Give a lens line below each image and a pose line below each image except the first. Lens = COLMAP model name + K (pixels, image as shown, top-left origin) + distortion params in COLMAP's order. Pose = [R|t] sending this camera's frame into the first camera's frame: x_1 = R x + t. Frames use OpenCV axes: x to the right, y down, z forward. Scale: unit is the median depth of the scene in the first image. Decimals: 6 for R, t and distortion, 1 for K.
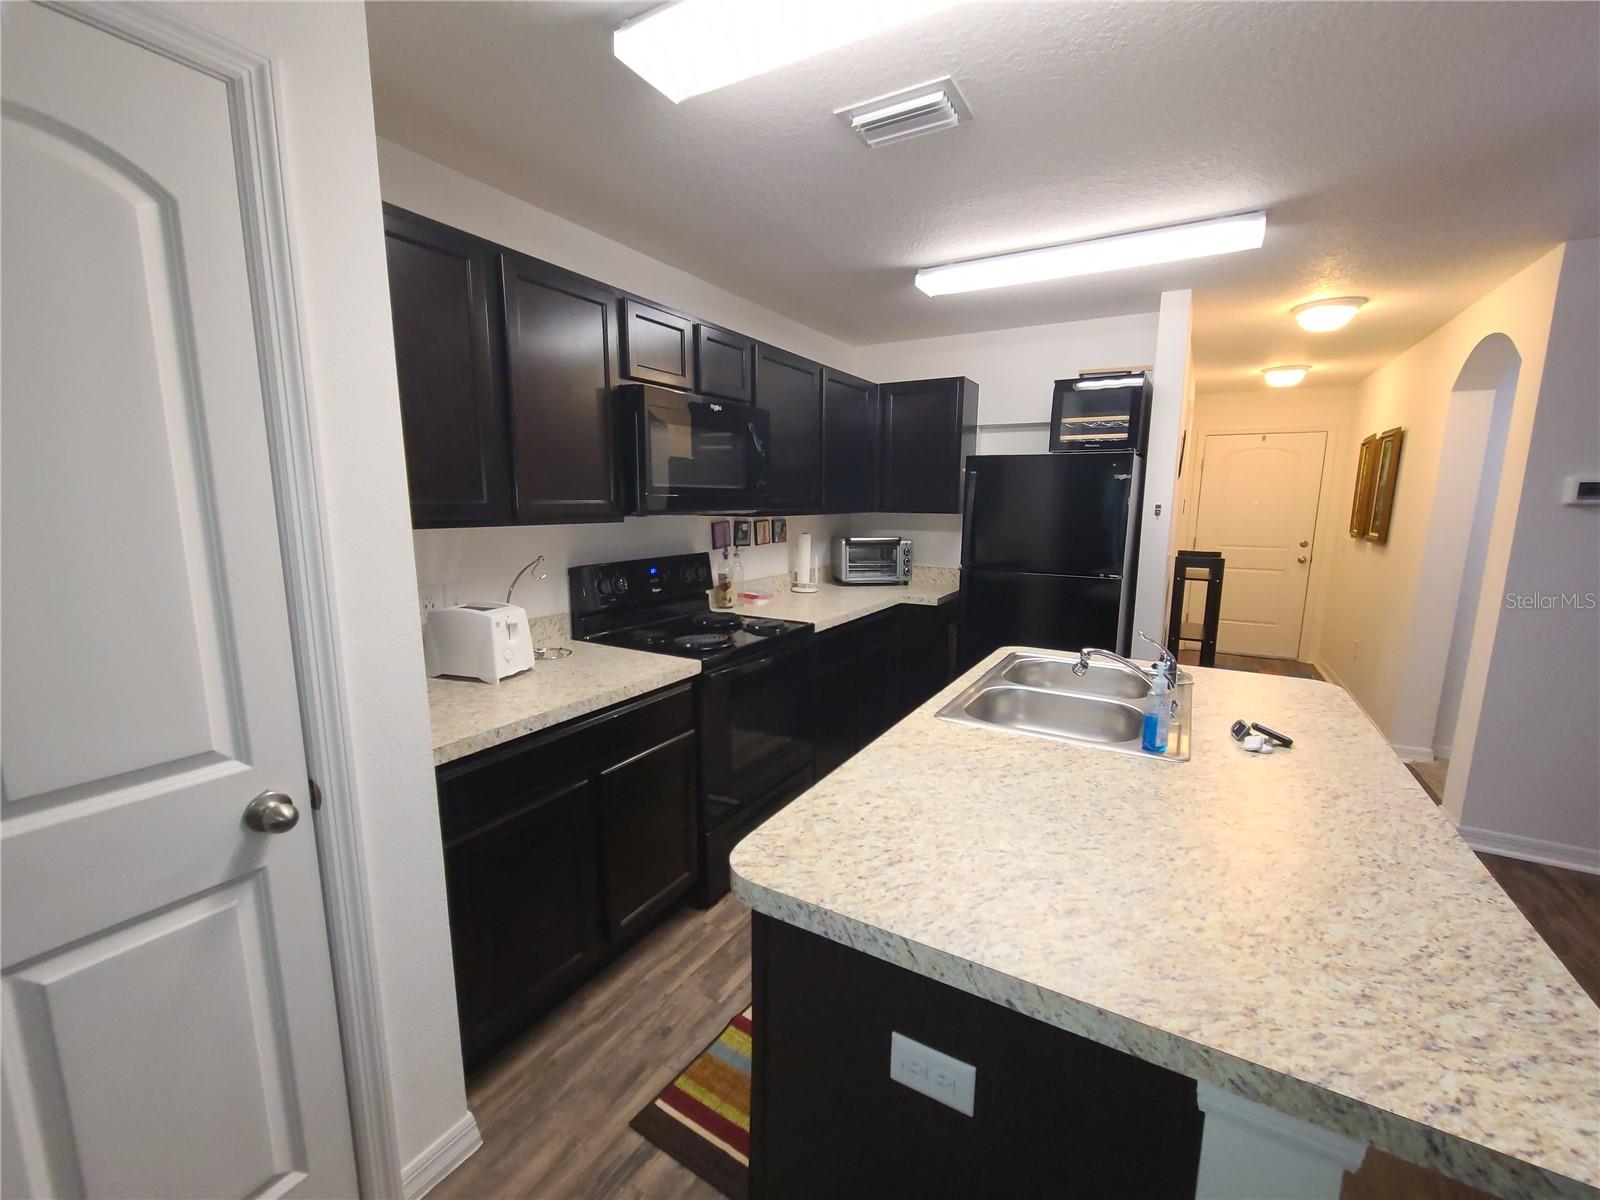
lens RADIAL K [[656.8, 0, 805.7], [0, 656.8, 607.7], [0, 0, 1]] dist [-0.004631, 0.000131]
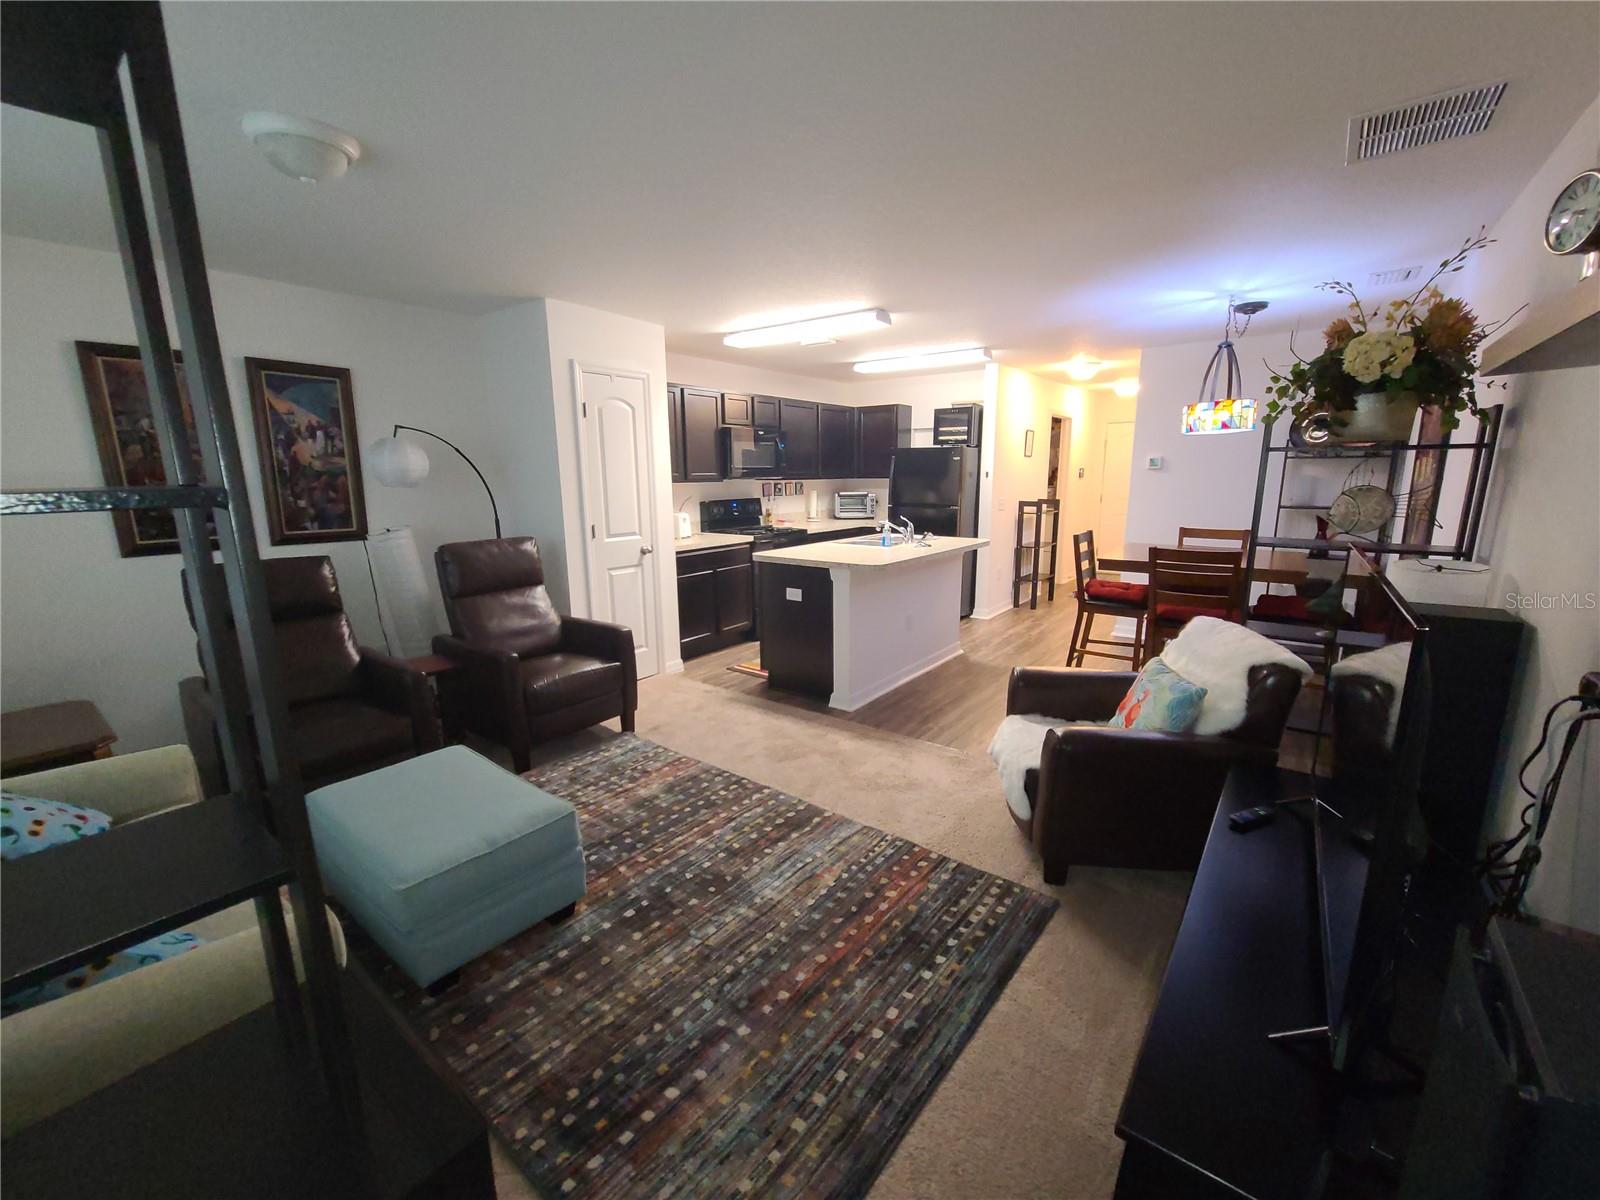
lens RADIAL K [[660.4, 0, 806.2], [0, 660.4, 608.0], [0, 0, 1]] dist [0.002327, -0.002665]
pose [[0.993456, 0.009042, -0.113860, 0.250751], [-0.004622, 0.999228, 0.039025, 0.191310], [0.114124, -0.038243, 0.992730, -1.133661]]
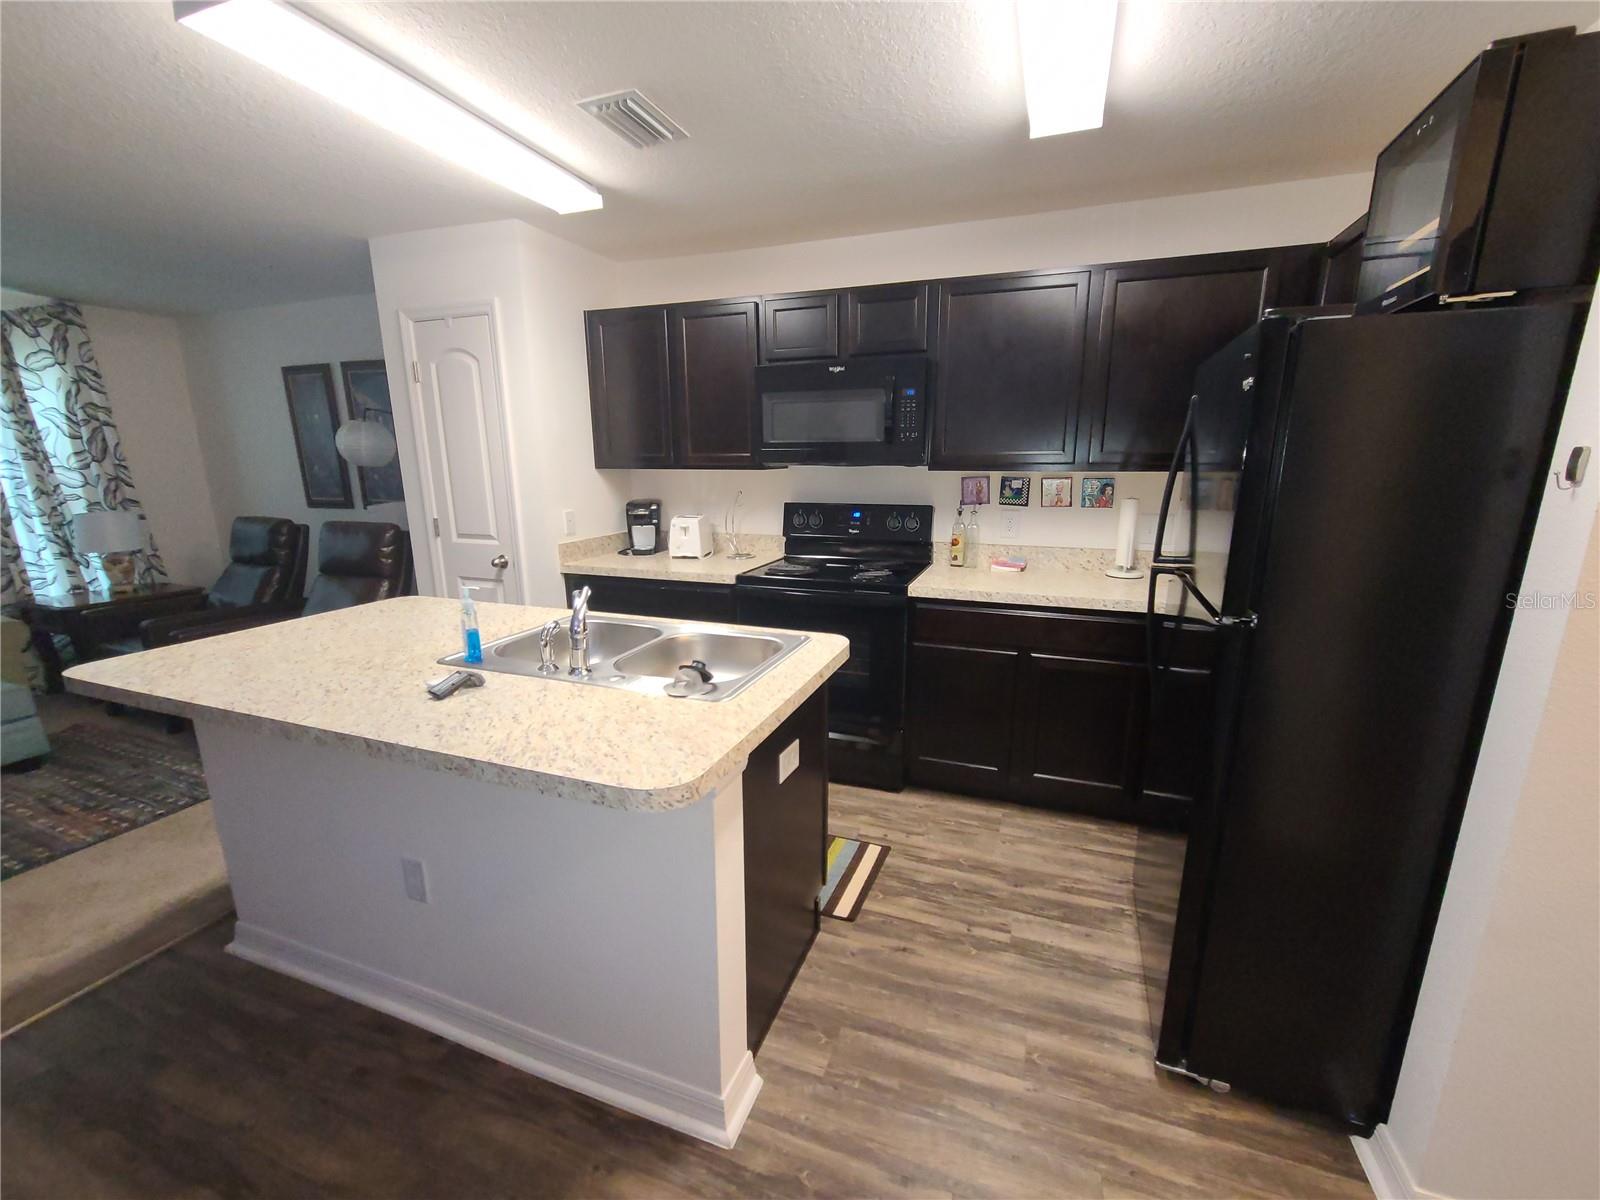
lens RADIAL K [[660.4, 0, 806.2], [0, 660.4, 608.0], [0, 0, 1]] dist [0.002327, -0.002665]
pose [[0.173971, 0.212012, -0.961657, 0.866498], [-0.157826, 0.969928, 0.185284, -0.093298], [0.972021, 0.119541, 0.202200, 0.654603]]
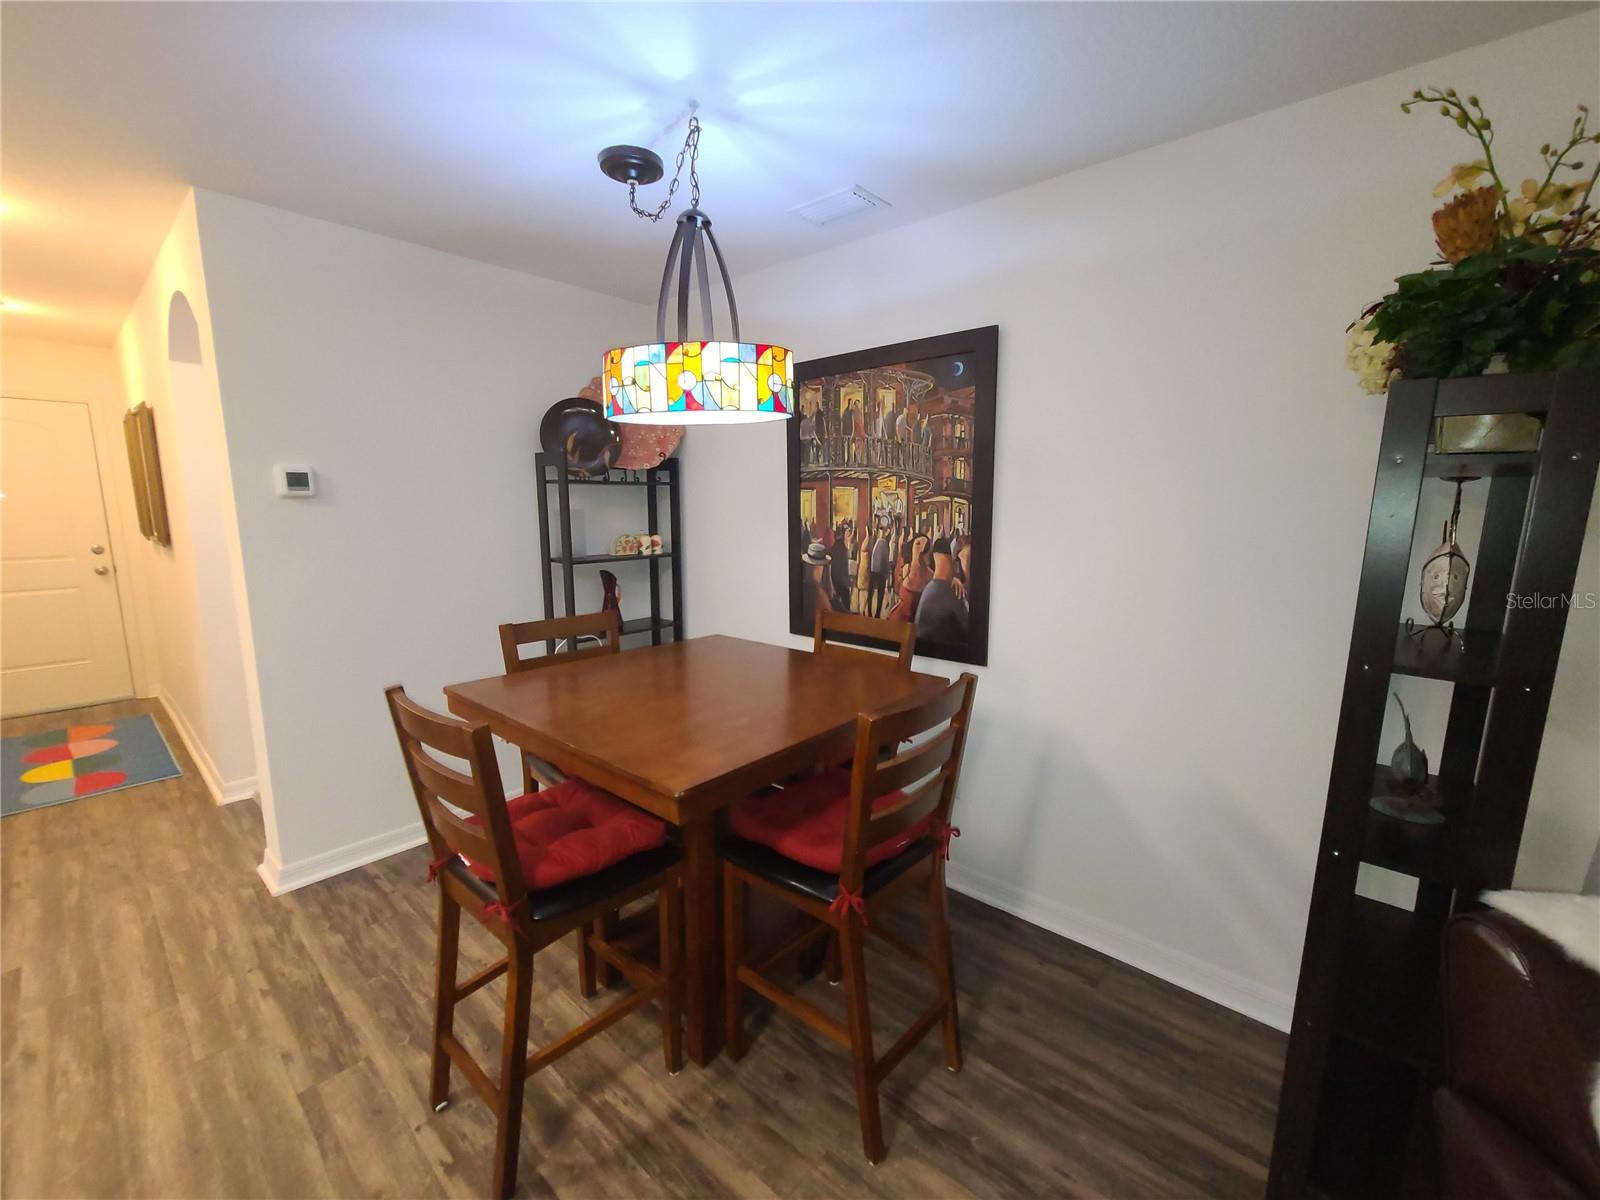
lens RADIAL K [[660.4, 0, 806.2], [0, 660.4, 608.0], [0, 0, 1]] dist [0.002327, -0.002665]
pose [[0.186067, -0.164090, 0.968738, 0.326348], [0.156351, 0.978337, 0.135686, -0.012429], [-0.970017, 0.126216, 0.207692, 0.098302]]
